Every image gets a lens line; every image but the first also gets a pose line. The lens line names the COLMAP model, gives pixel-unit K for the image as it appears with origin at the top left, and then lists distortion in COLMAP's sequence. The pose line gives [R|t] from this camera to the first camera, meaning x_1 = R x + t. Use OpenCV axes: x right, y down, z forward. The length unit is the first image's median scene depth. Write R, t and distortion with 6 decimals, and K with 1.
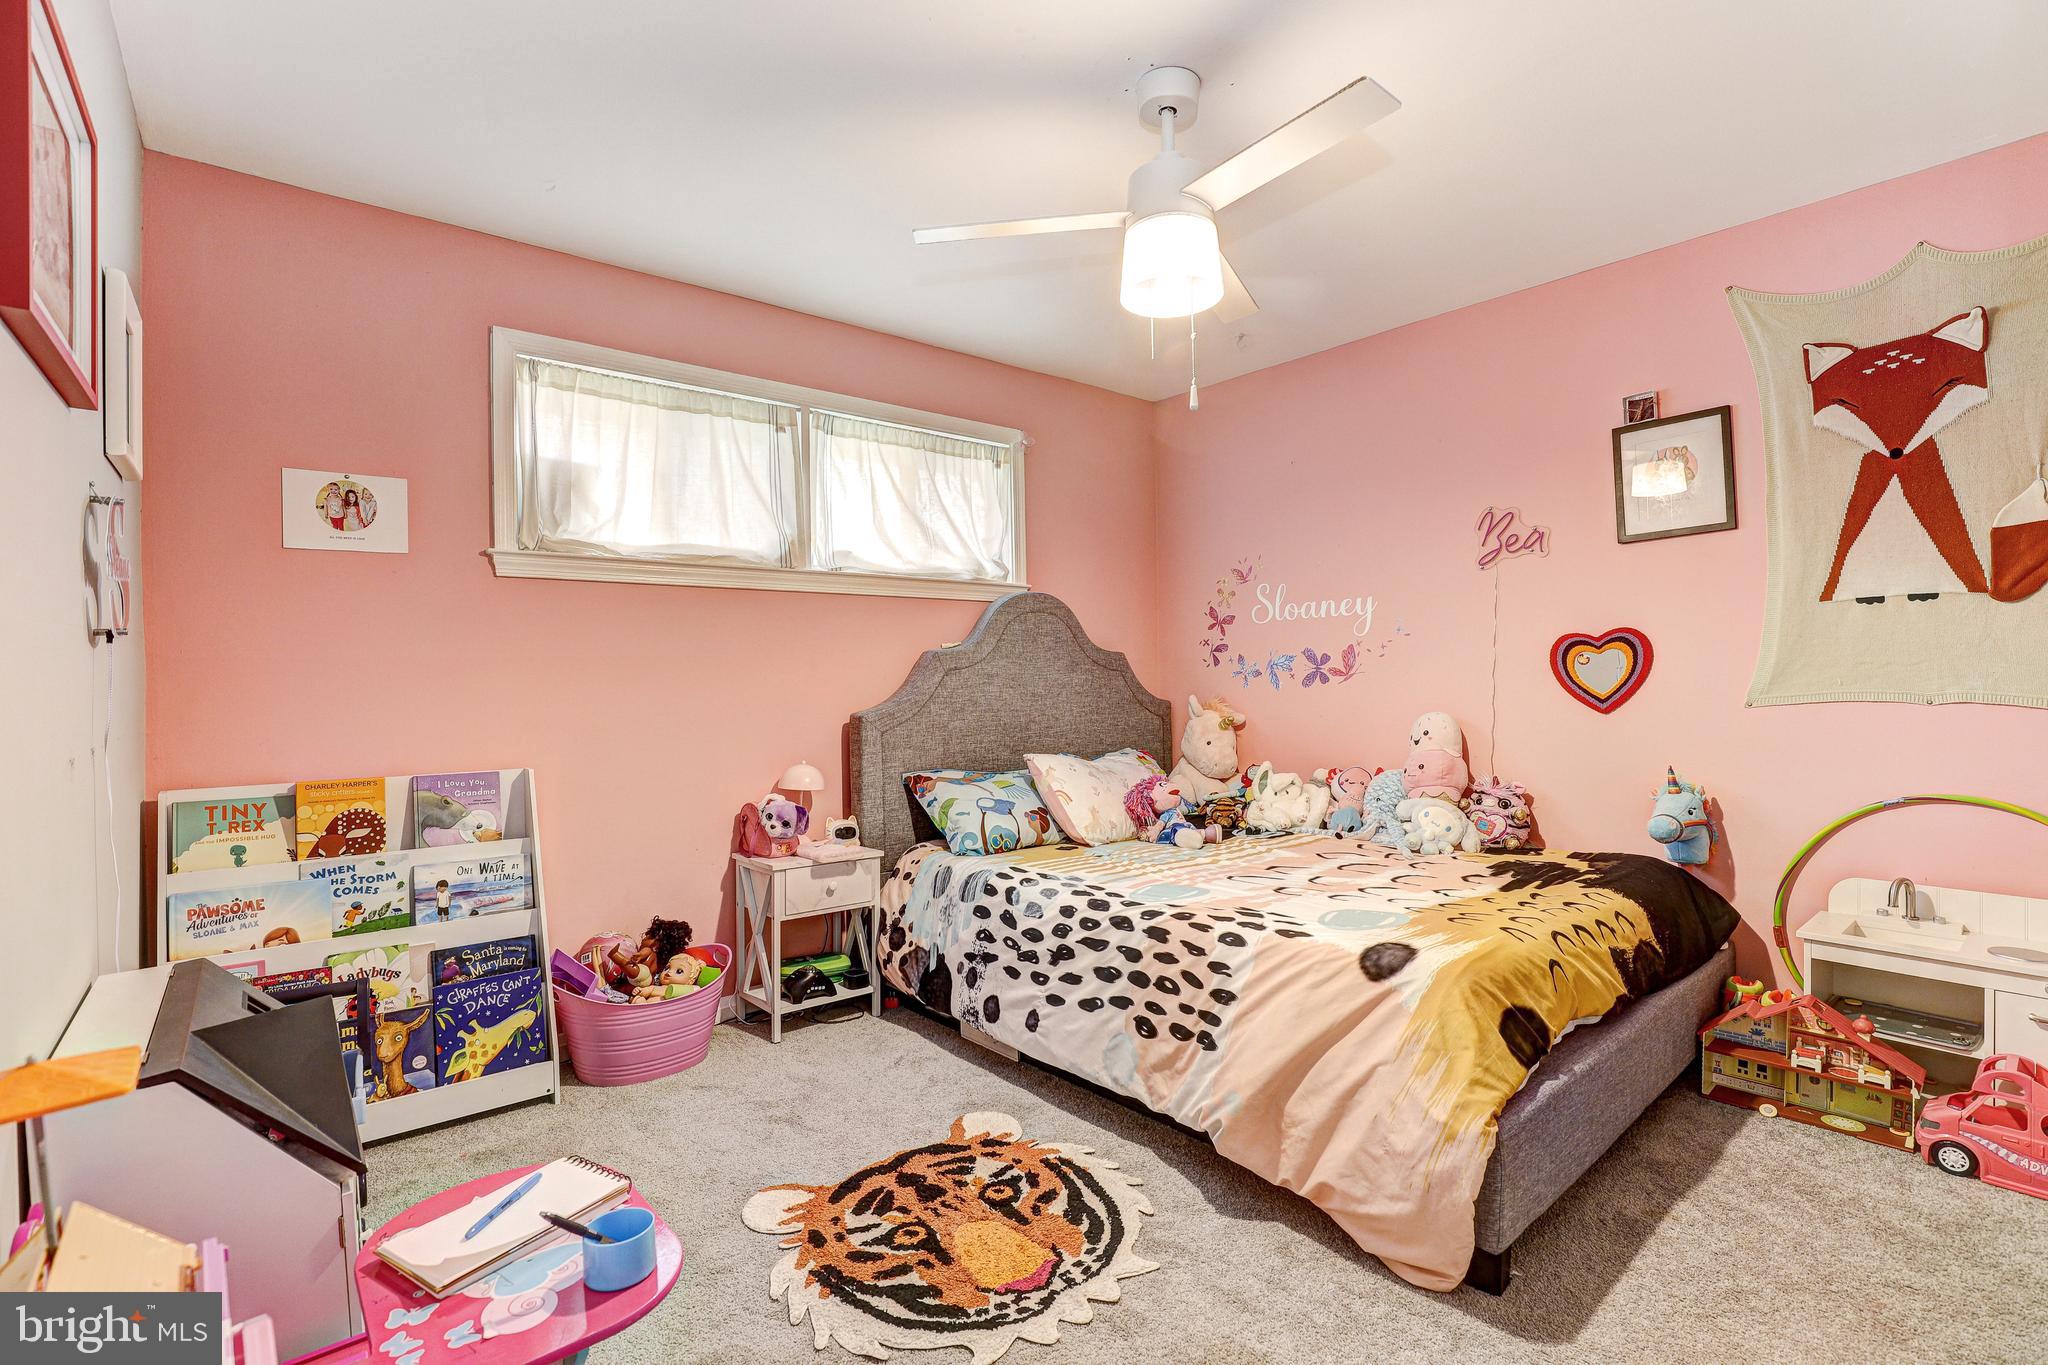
lens RADIAL K [[938.5, 0, 1032.8], [0, 938.5, 680.2], [0, 0, 1]] dist [-0.037026, 0.007402]
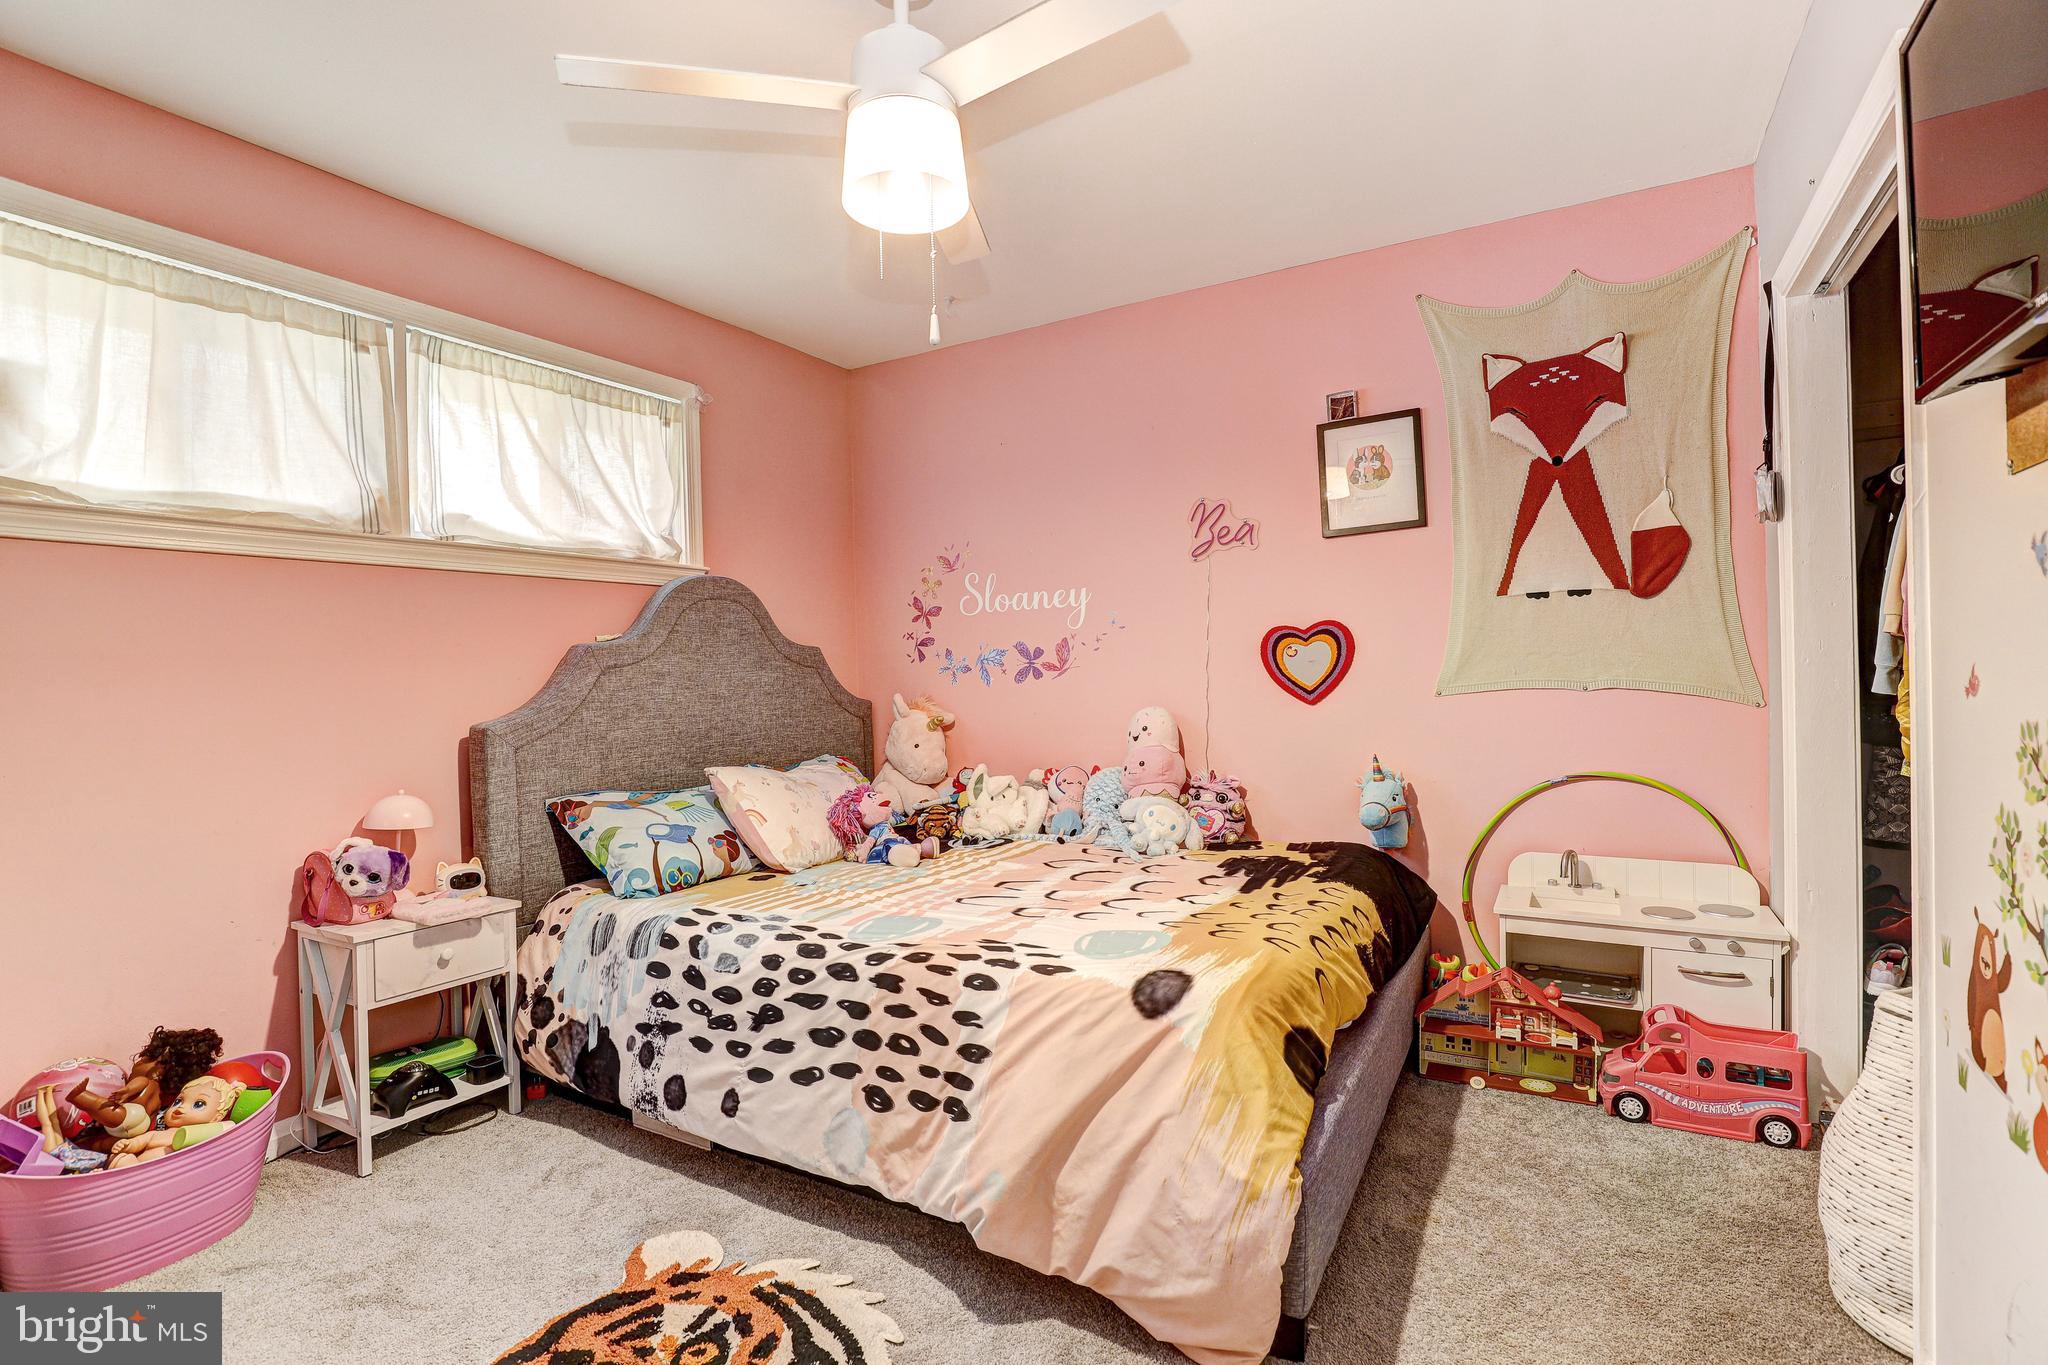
lens RADIAL K [[938.5, 0, 1032.8], [0, 938.5, 680.2], [0, 0, 1]] dist [-0.037026, 0.007402]
pose [[0.941041, -0.012926, 0.338046, -0.019579], [0.012345, 0.999916, 0.003867, 0.001417], [-0.338068, 0.000534, 0.941122, 0.152248]]
